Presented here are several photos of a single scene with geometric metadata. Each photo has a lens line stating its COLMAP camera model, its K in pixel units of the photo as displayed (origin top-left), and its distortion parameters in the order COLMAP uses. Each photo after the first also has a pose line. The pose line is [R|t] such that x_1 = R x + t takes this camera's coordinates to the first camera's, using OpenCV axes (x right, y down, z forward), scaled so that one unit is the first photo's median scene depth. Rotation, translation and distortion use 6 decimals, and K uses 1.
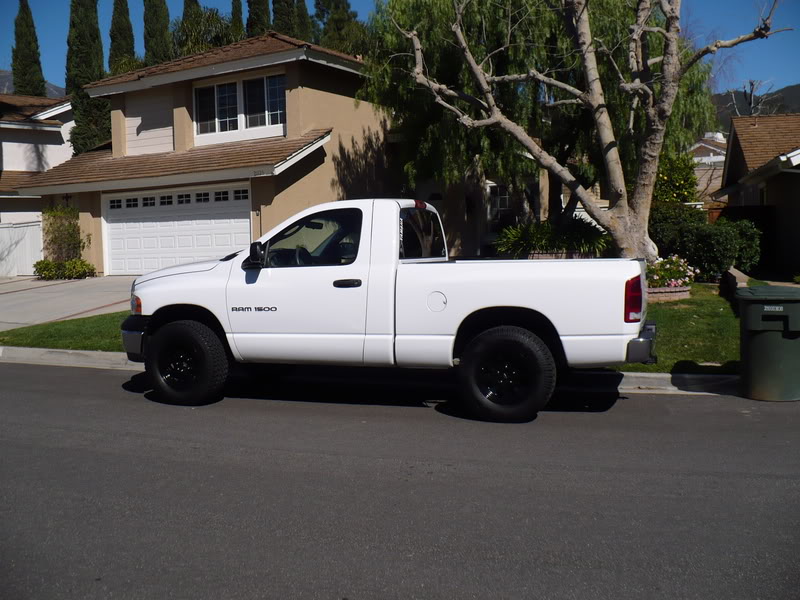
lens RADIAL K [[898.1, 0, 400.0], [0, 898.1, 300.0], [0, 0, 1]] dist [-0.274048, 0.444805]
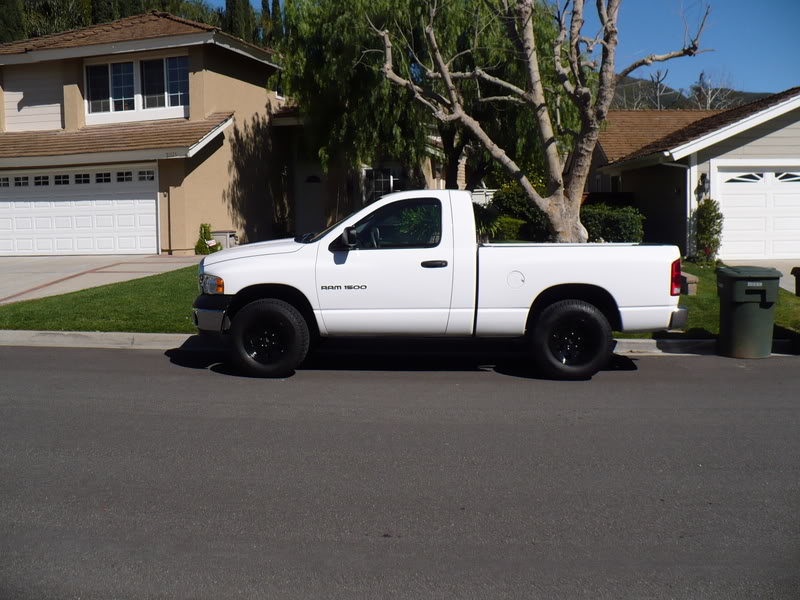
lens RADIAL K [[898.1, 0, 400.0], [0, 898.1, 300.0], [0, 0, 1]] dist [-0.274048, 0.444805]
pose [[0.971593, -0.011201, 0.236391, -0.212953], [0.005601, 0.999688, 0.024350, -0.000504], [-0.236590, -0.022334, 0.971353, -0.055983]]
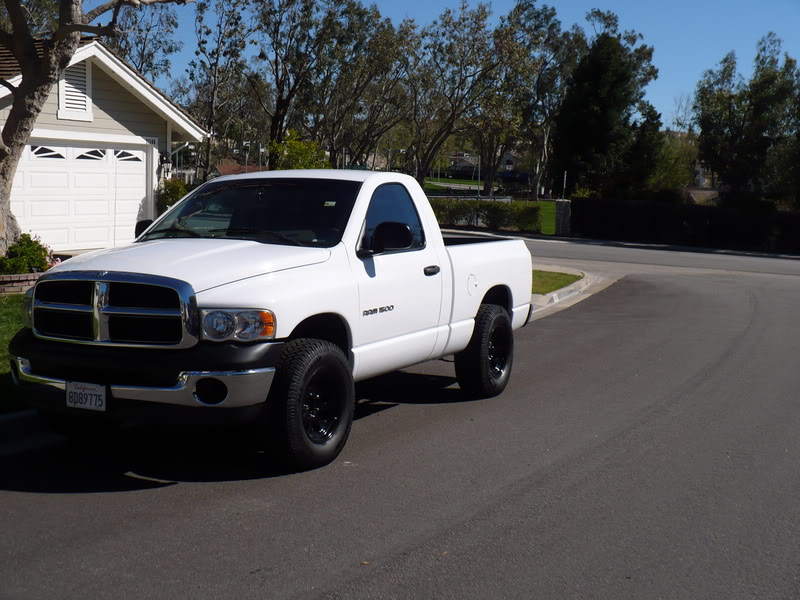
lens RADIAL K [[1101.1, 0, 400.0], [0, 1101.1, 300.0], [0, 0, 1]] dist [-0.190735, 0.491639]
pose [[0.150861, -0.066529, 0.986314, -0.640783], [0.046118, 0.997120, 0.060204, -0.031973], [-0.987479, 0.036404, 0.153494, 0.498149]]
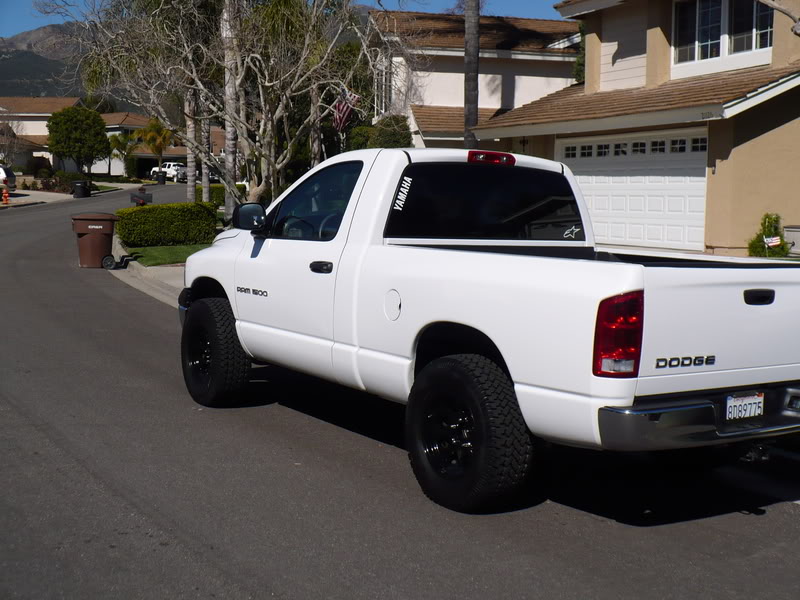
lens RADIAL K [[1101.1, 0, 400.0], [0, 1101.1, 300.0], [0, 0, 1]] dist [-0.190735, 0.491639]
pose [[0.785585, 0.097750, -0.610984, 0.301792], [-0.082963, 0.995166, 0.052543, -0.025042], [0.613167, 0.009412, 0.789897, 0.200916]]
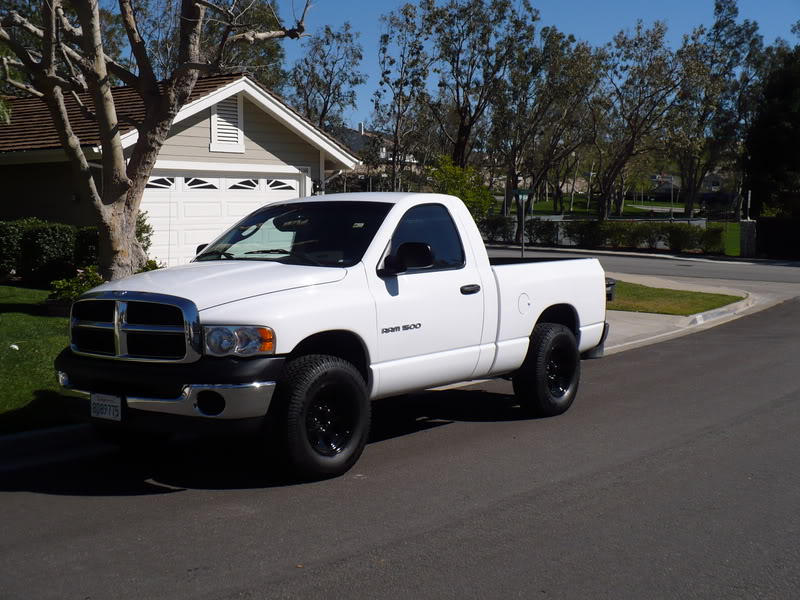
lens RADIAL K [[1101.1, 0, 400.0], [0, 1101.1, 300.0], [0, 0, 1]] dist [-0.190735, 0.491639]
pose [[0.333822, -0.045259, 0.941549, -0.630976], [0.060394, 0.997821, 0.026551, -0.023574], [-0.940699, 0.048000, 0.335828, 0.403415]]
